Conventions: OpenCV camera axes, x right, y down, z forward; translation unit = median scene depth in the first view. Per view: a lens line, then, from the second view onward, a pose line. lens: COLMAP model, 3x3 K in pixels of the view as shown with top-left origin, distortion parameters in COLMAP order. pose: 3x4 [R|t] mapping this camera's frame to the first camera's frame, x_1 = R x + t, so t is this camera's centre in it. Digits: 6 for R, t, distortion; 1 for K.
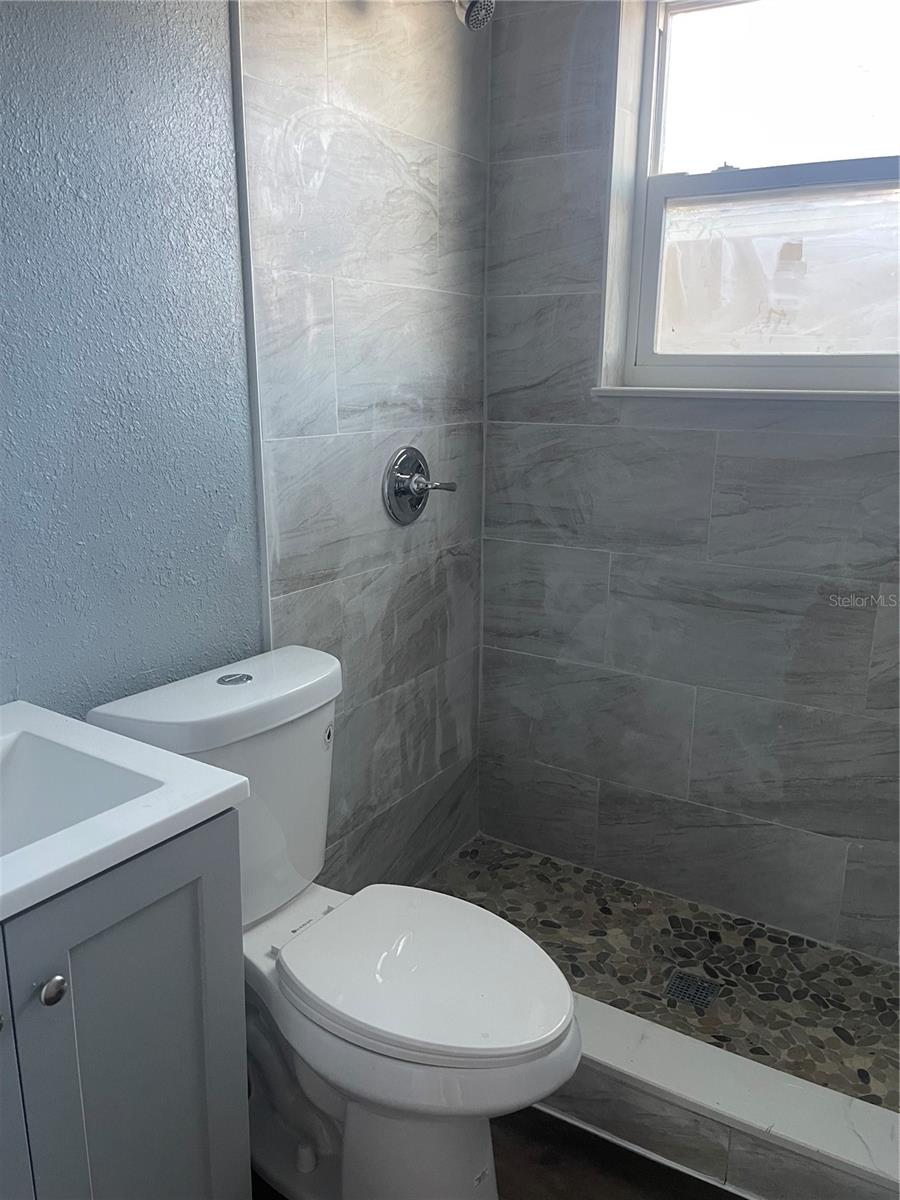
lens RADIAL K [[939.3, 0, 447.9], [0, 939.3, 617.7], [0, 0, 1]] dist [0.076866, -0.102883]
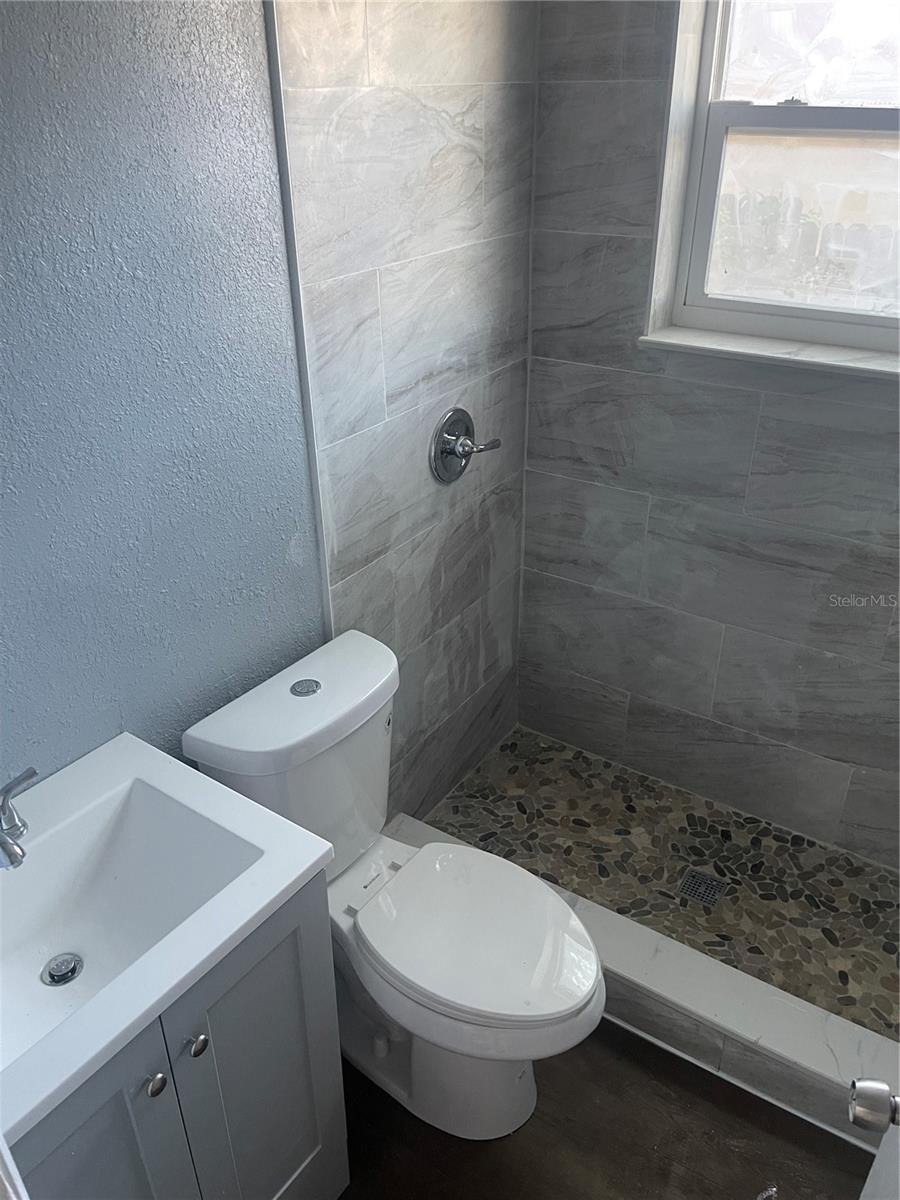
lens RADIAL K [[939.3, 0, 447.9], [0, 939.3, 617.7], [0, 0, 1]] dist [0.076866, -0.102883]
pose [[0.999396, -0.000991, -0.034735, -0.012903], [0.010132, 0.964474, 0.263984, -0.227520], [0.033239, -0.264176, 0.963902, -0.038293]]
